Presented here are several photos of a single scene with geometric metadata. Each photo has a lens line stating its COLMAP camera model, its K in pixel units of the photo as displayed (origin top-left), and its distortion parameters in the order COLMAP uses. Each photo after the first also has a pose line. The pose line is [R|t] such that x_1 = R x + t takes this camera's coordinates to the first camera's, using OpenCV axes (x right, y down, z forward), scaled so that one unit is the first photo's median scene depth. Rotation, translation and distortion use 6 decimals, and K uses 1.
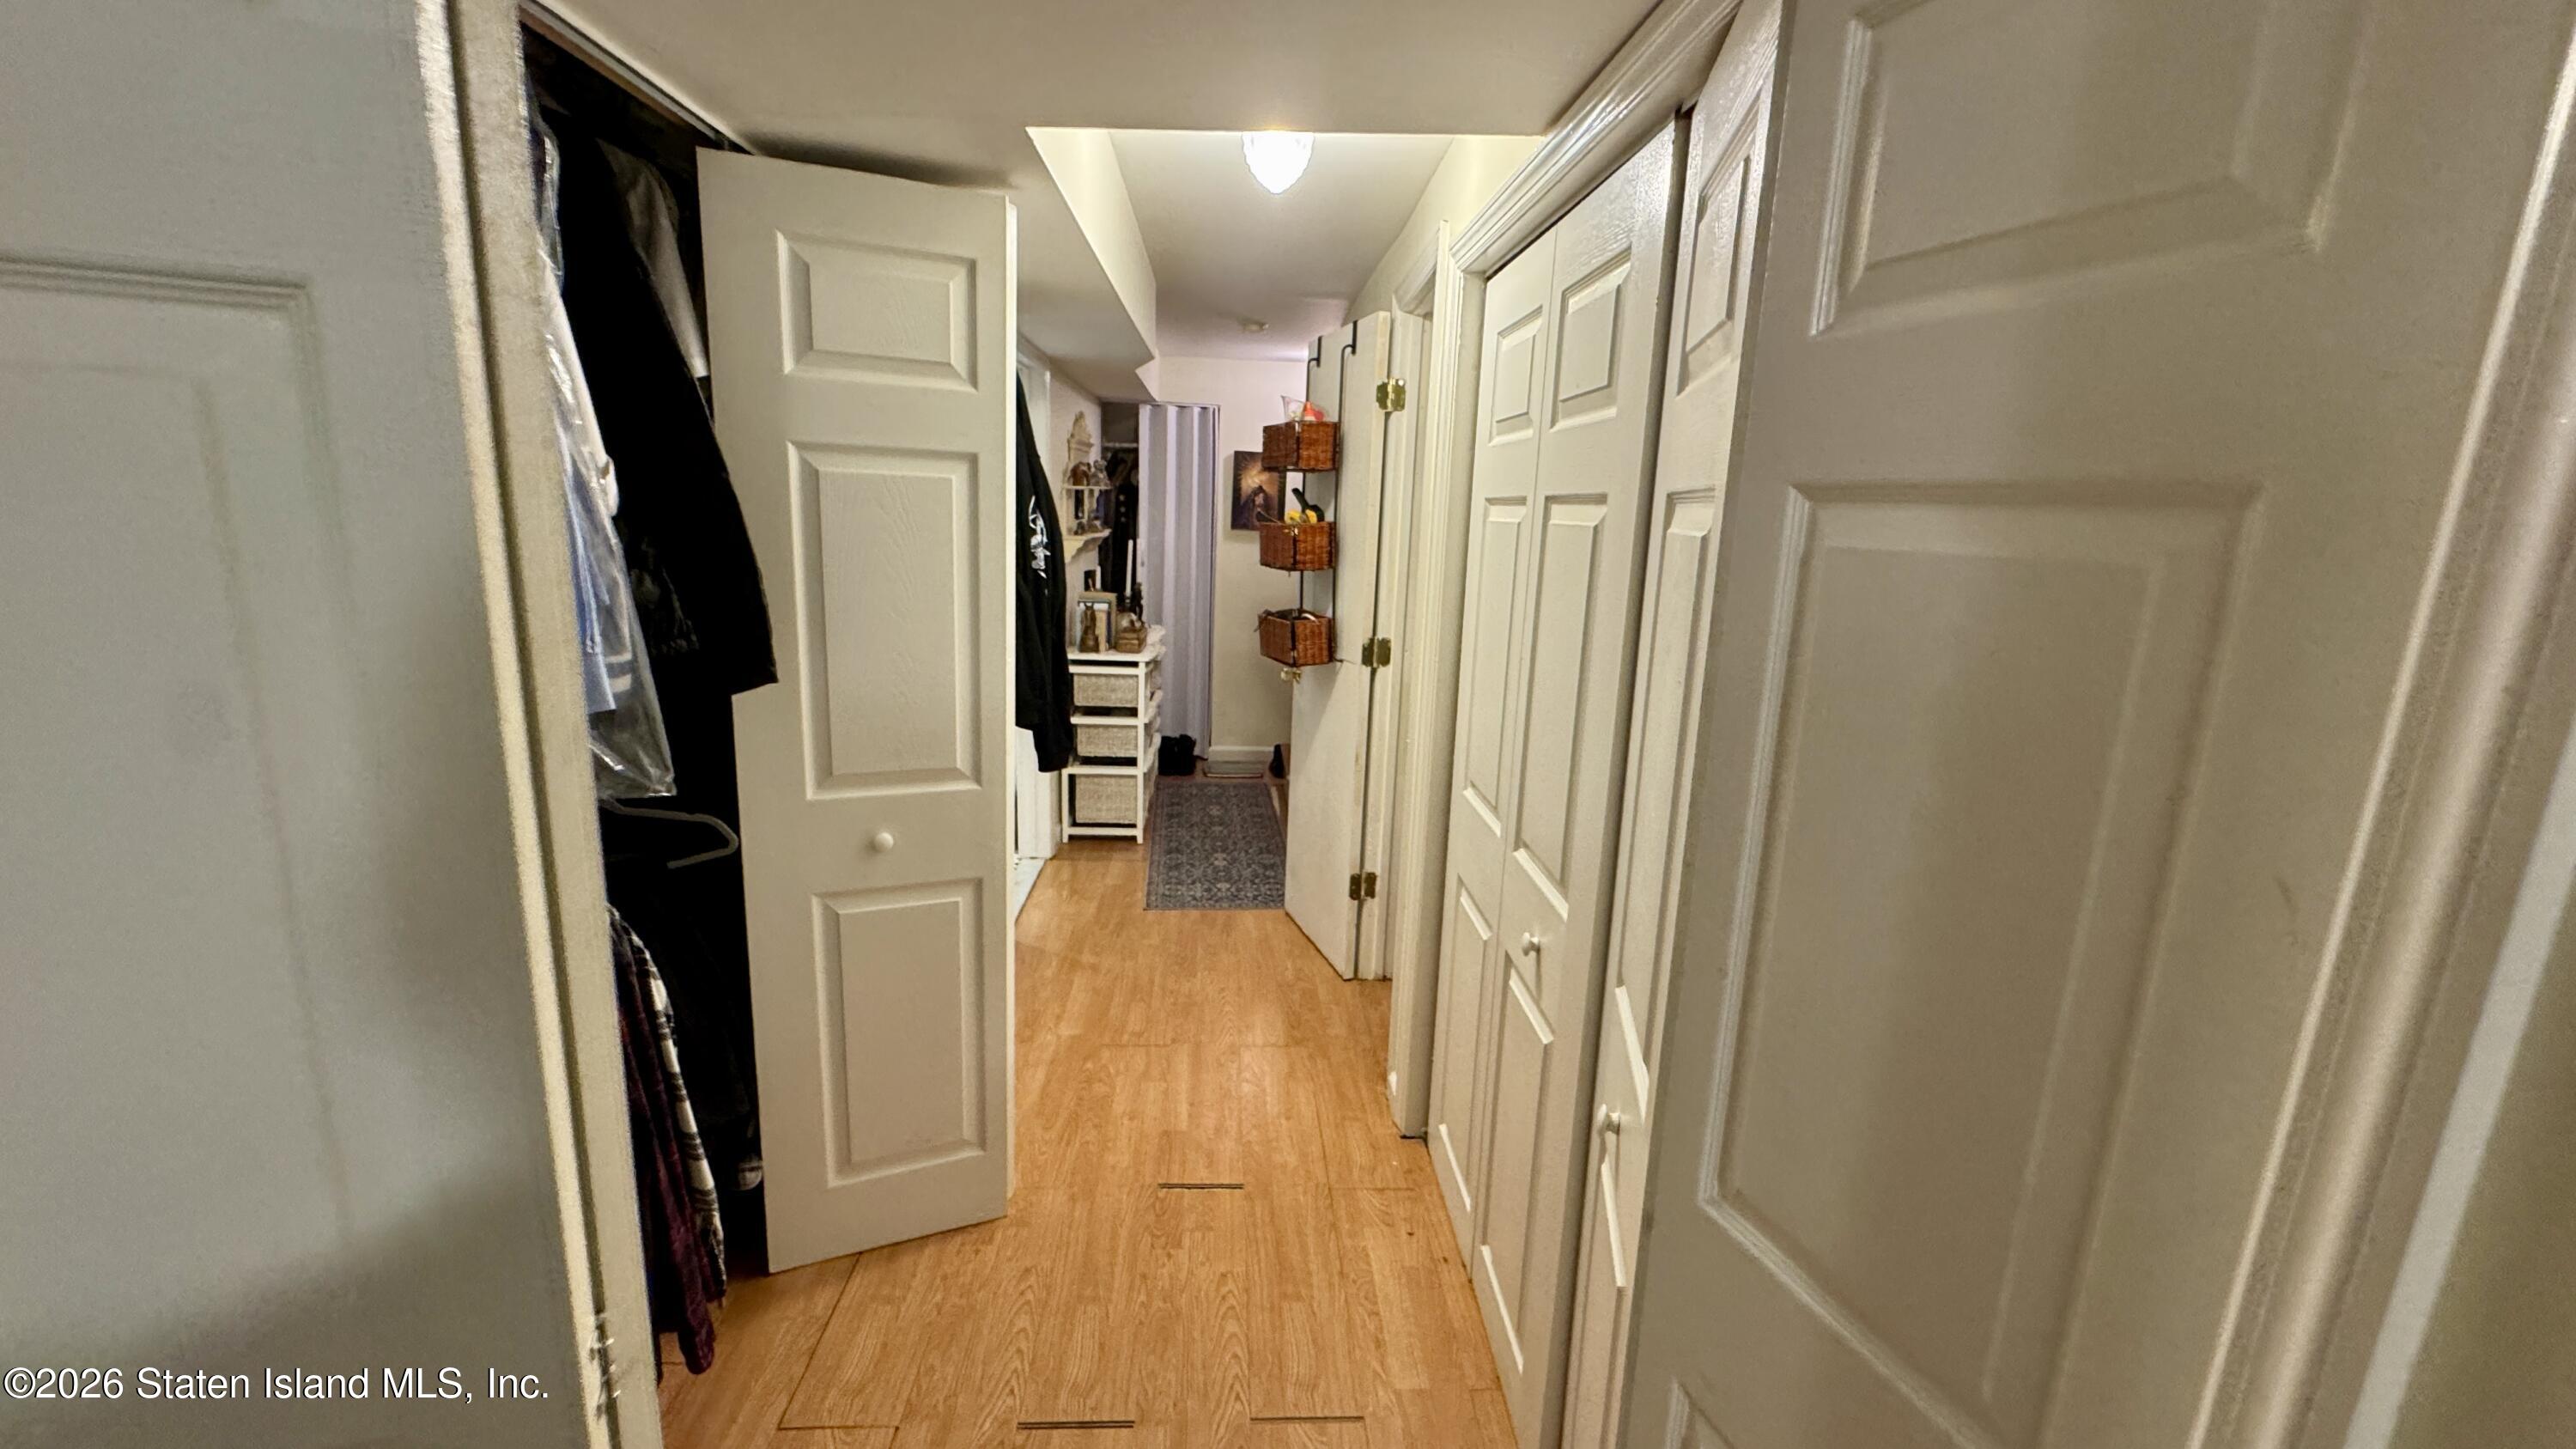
lens RADIAL K [[1106.0, 0, 1285.4], [0, 1106.0, 769.8], [0, 0, 1]] dist [-0.000783, -0.000120]
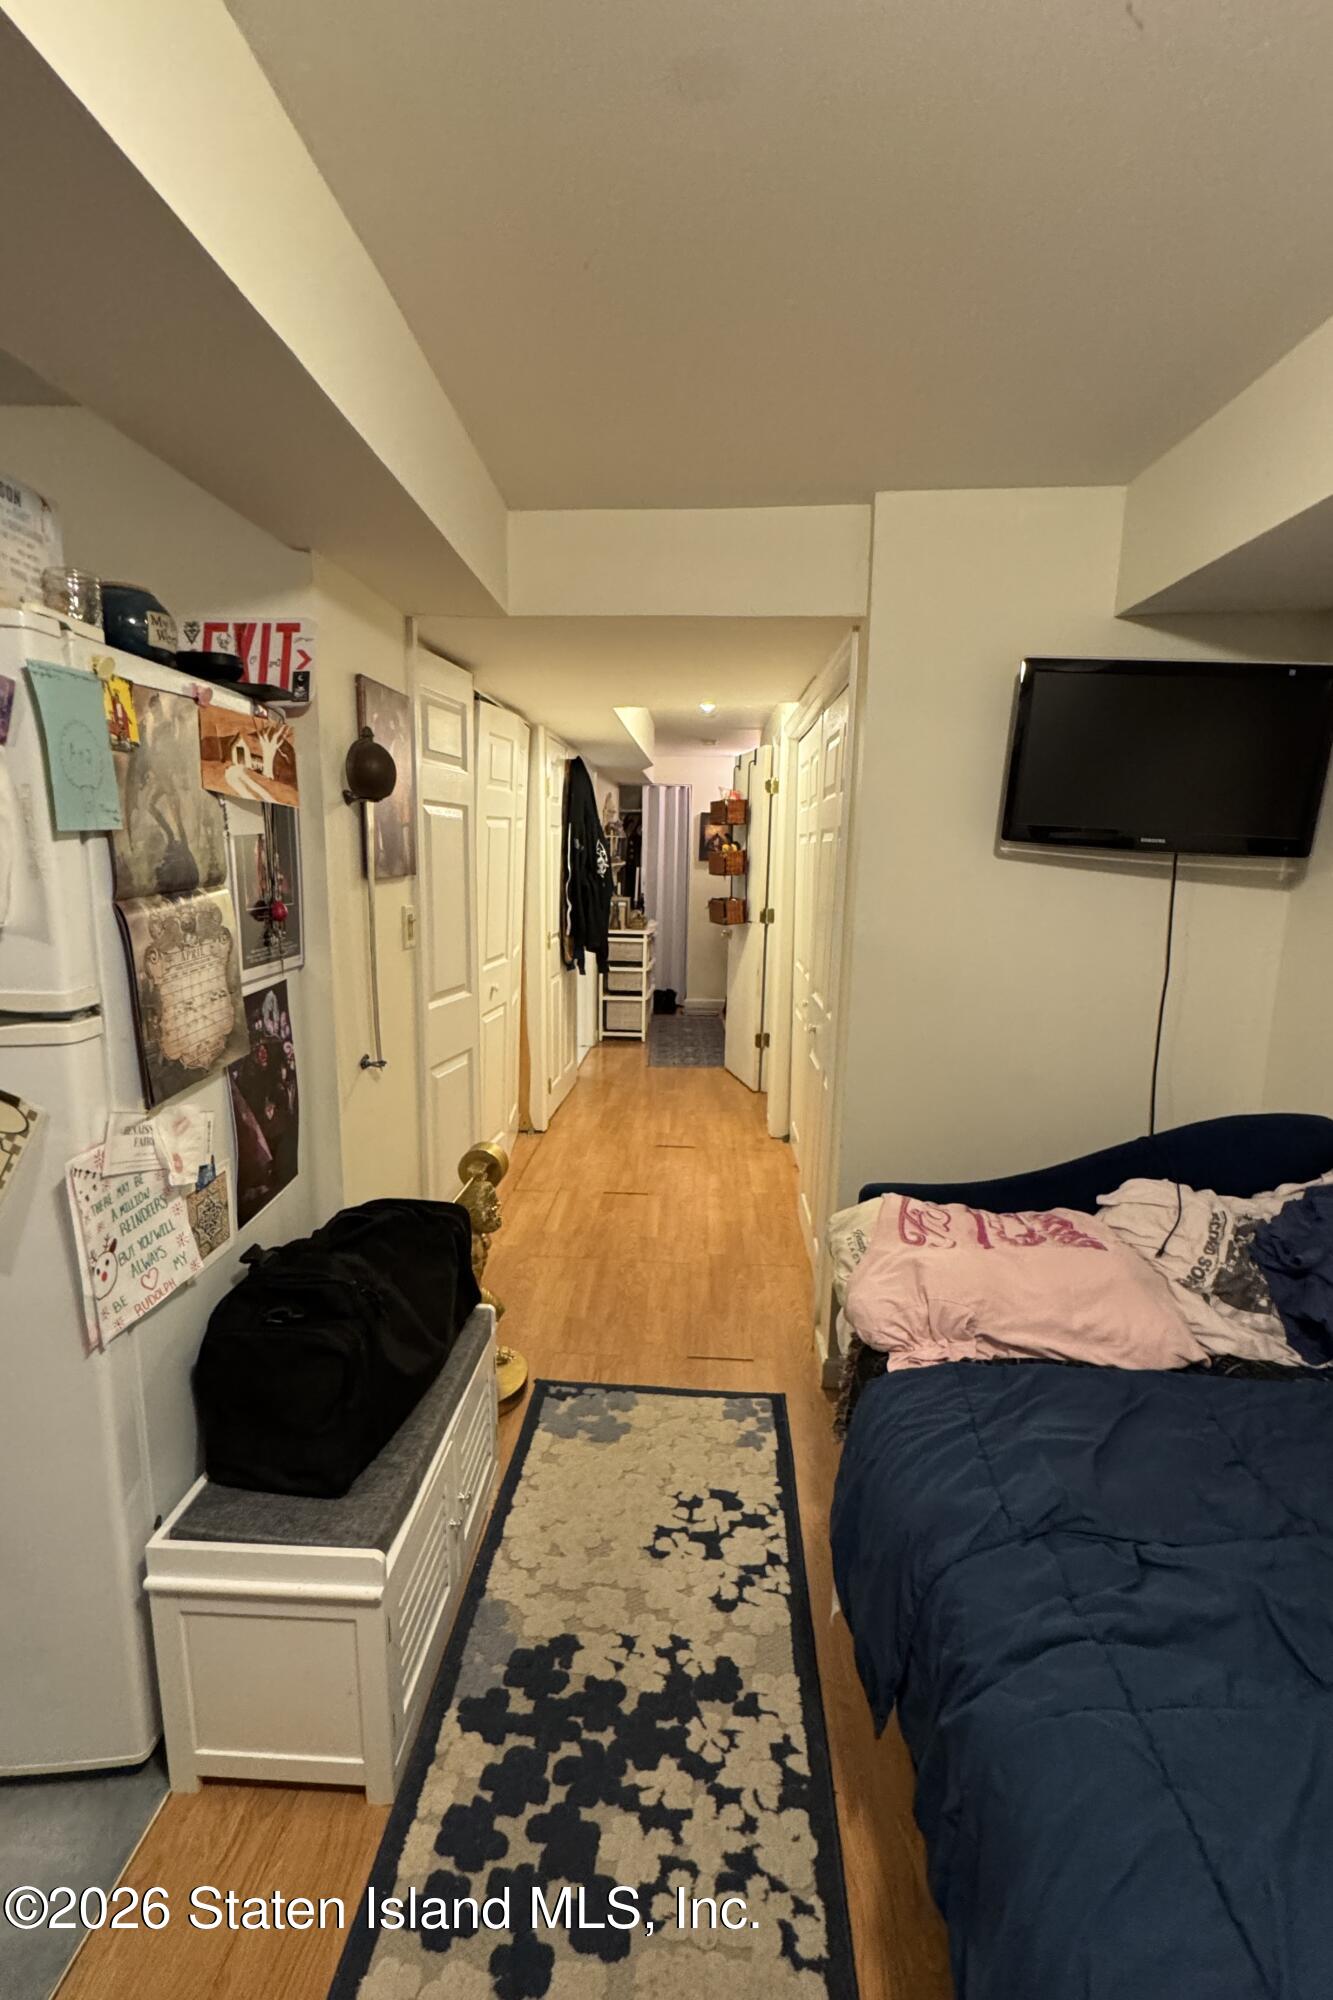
lens RADIAL K [[948.7, 0, 658.8], [0, 948.7, 1061.1], [0, 0, 1]] dist [-0.000534, -0.000025]
pose [[0.994809, 0.002625, -0.101729, 0.047385], [-0.004566, 0.999812, -0.018853, 0.137752], [0.101661, 0.019220, 0.994633, -0.513654]]
